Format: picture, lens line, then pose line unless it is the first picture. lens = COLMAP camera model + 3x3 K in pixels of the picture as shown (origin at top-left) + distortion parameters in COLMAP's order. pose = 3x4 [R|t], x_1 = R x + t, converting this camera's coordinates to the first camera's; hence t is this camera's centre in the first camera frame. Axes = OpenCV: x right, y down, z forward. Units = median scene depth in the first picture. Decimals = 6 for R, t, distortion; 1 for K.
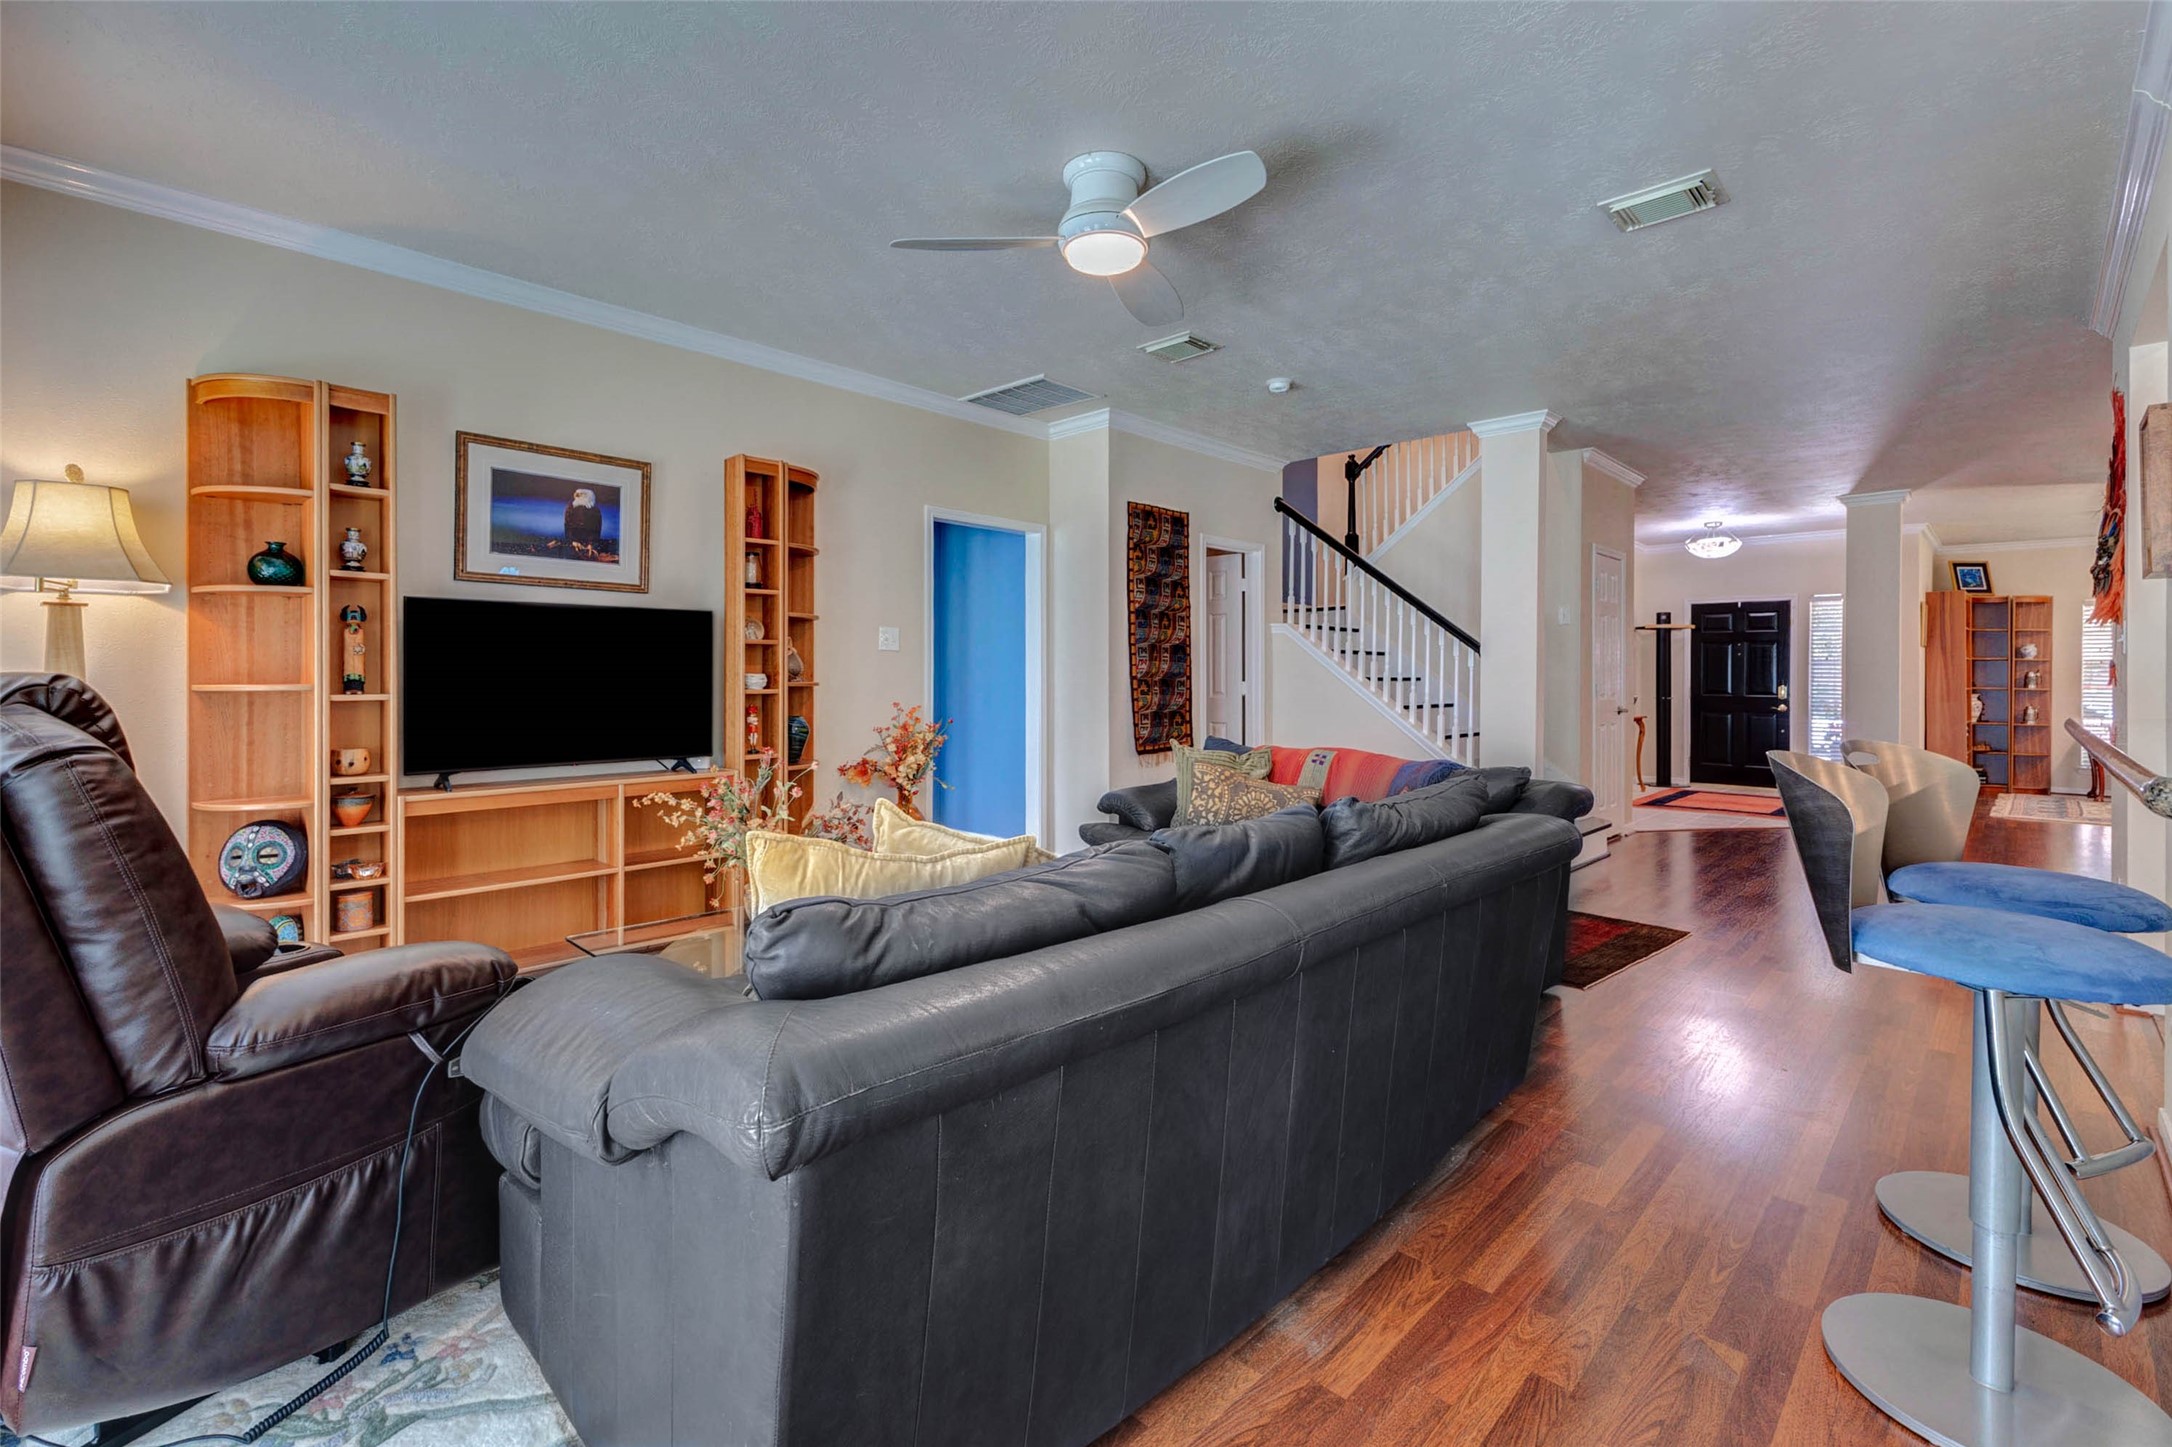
lens RADIAL K [[950.0, 0, 1076.5], [0, 950.0, 678.3], [0, 0, 1]] dist [0.000405, 0.000161]
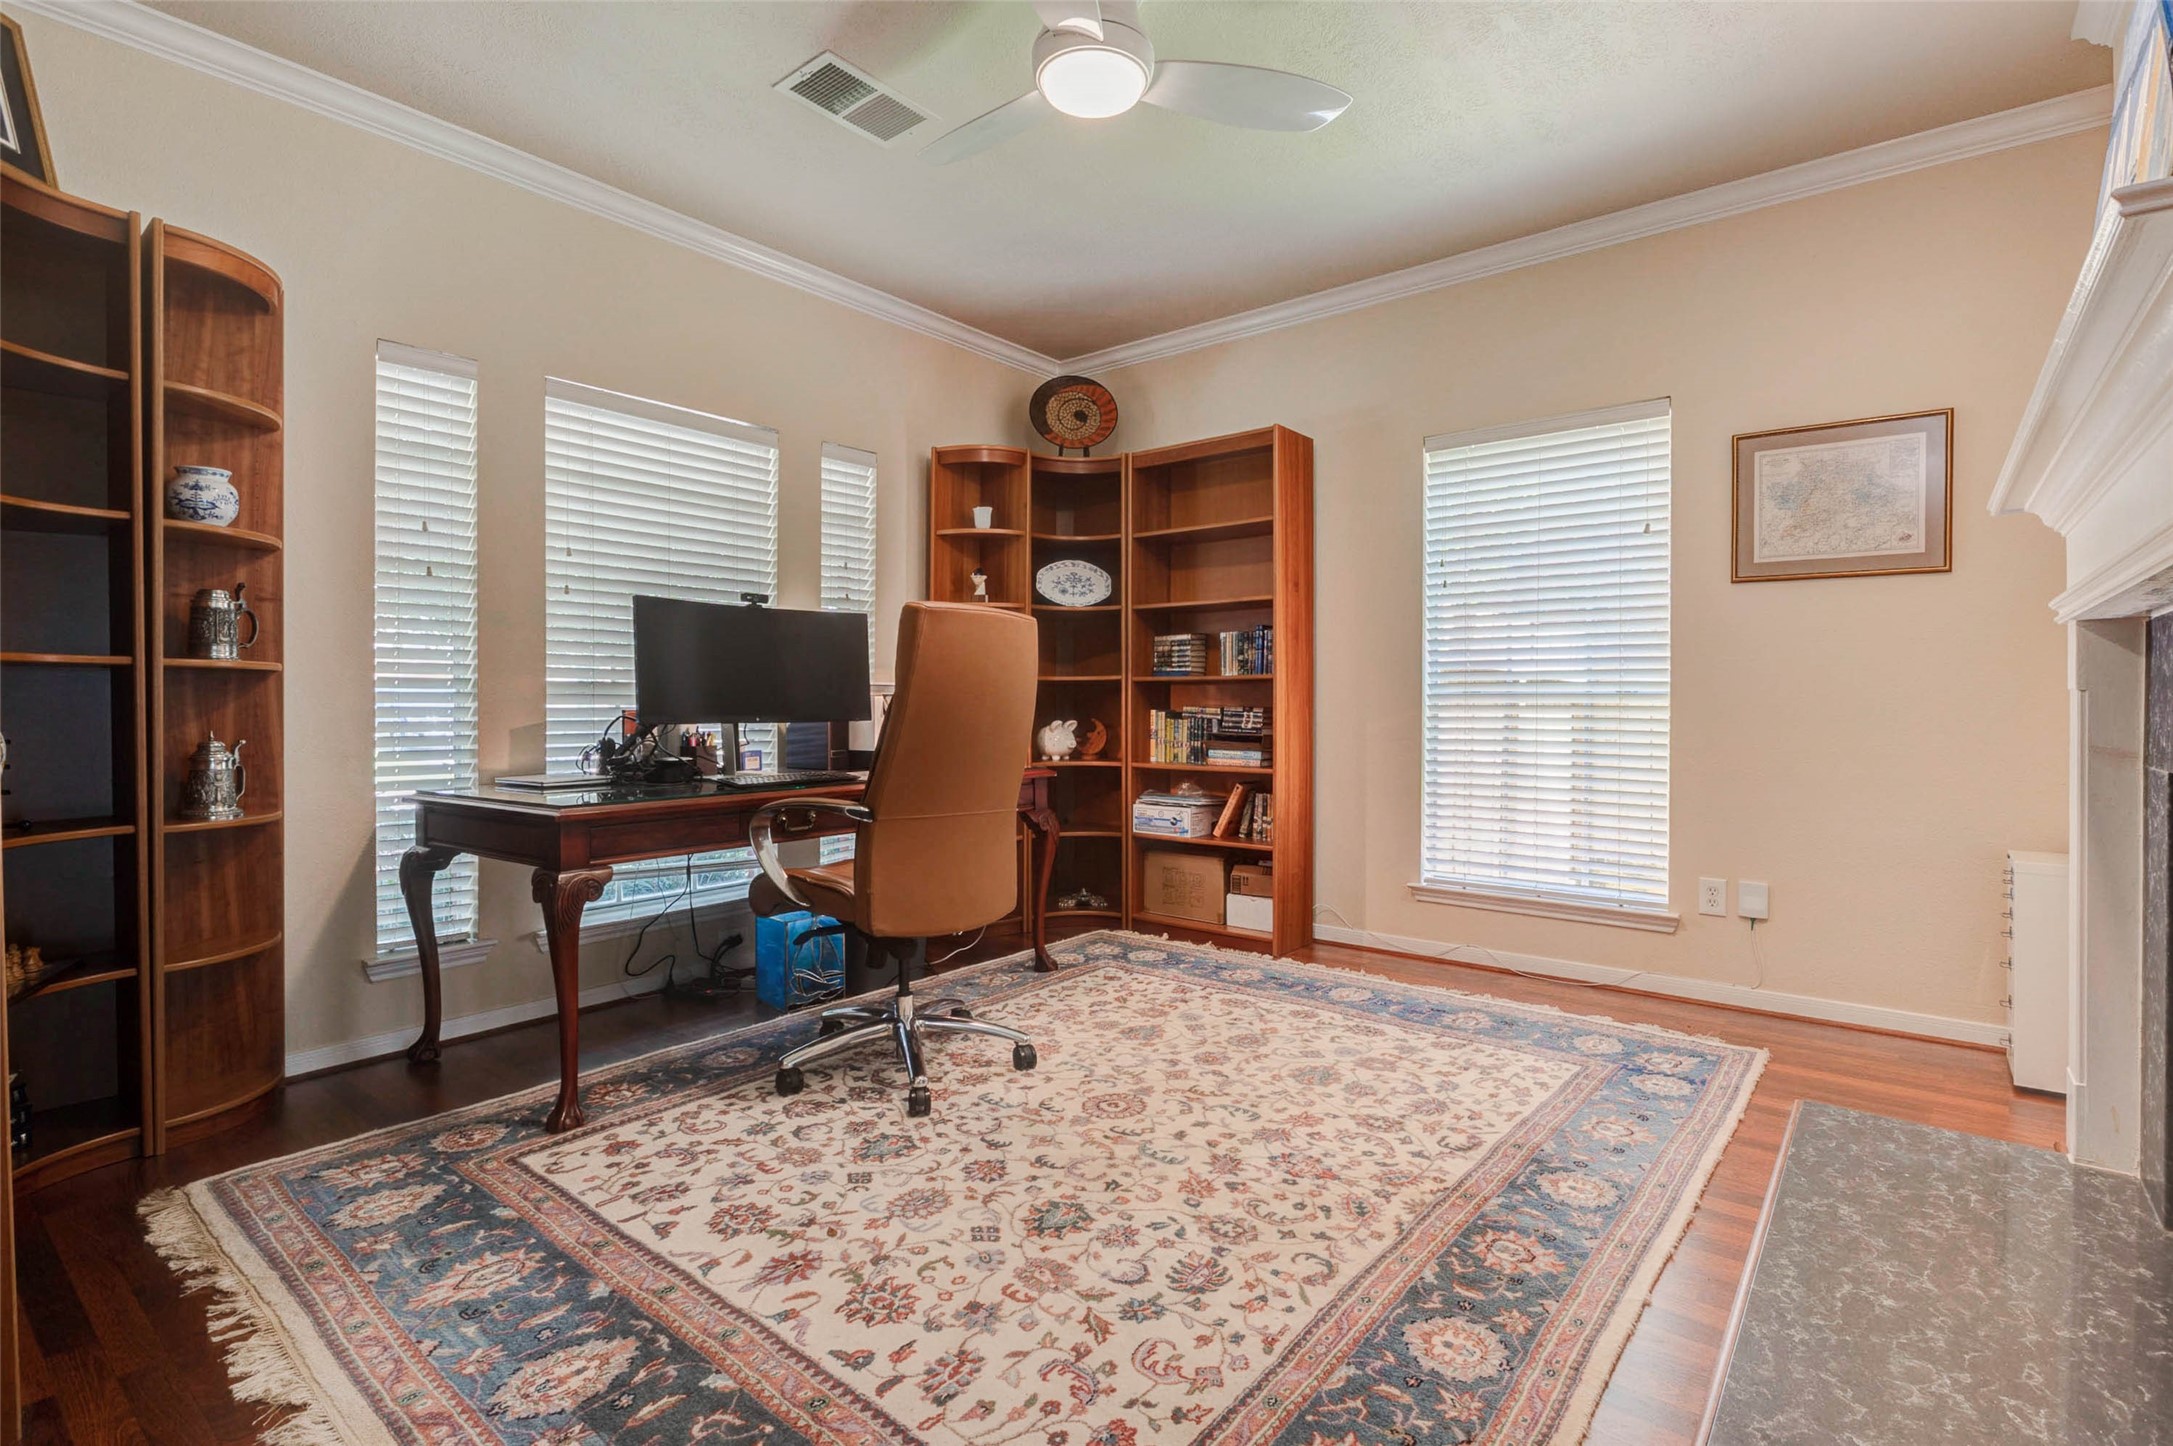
lens RADIAL K [[1075.1, 0, 1080.2], [0, 1075.1, 712.3], [0, 0, 1]] dist [0.015463, -0.000895]
pose [[-0.078253, -0.019908, 0.996735, 1.712639], [-0.001877, 0.999802, 0.019822, 0.040631], [-0.996932, -0.000320, -0.078275, 1.914293]]
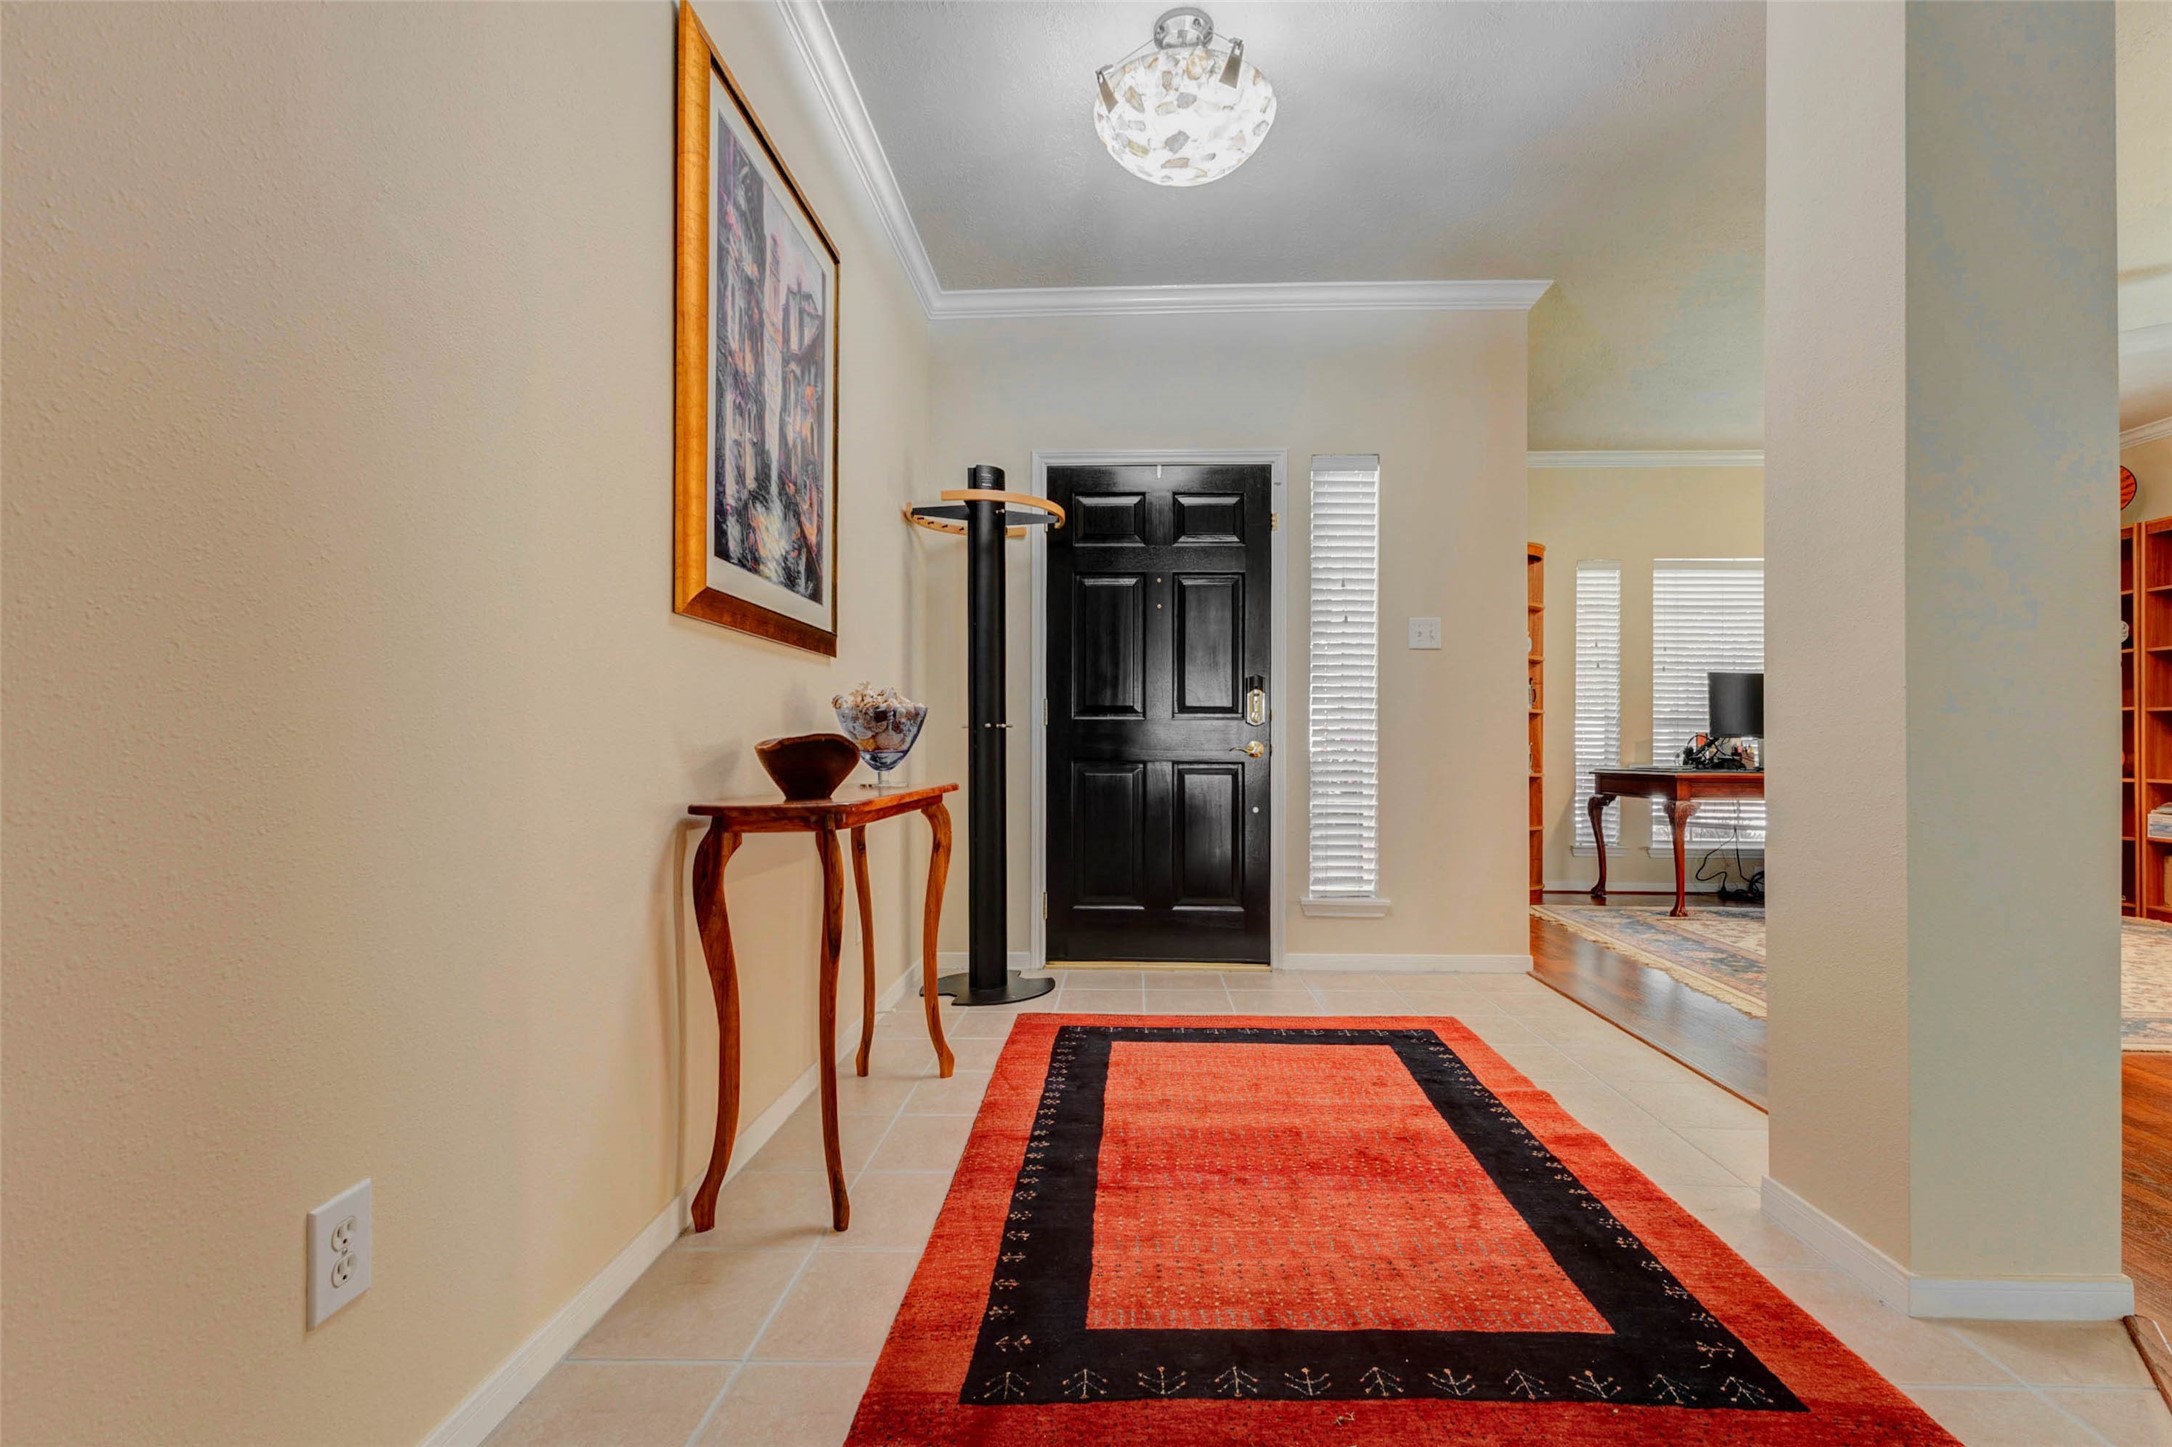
lens RADIAL K [[953.1, 0, 1112.7], [0, 953.1, 737.3], [0, 0, 1]] dist [-0.001417, -0.000504]
pose [[0.739738, -0.000357, 0.672895, 1.035295], [0.002453, 0.999995, -0.002166, 0.063956], [-0.672891, 0.003253, 0.739735, 1.755443]]
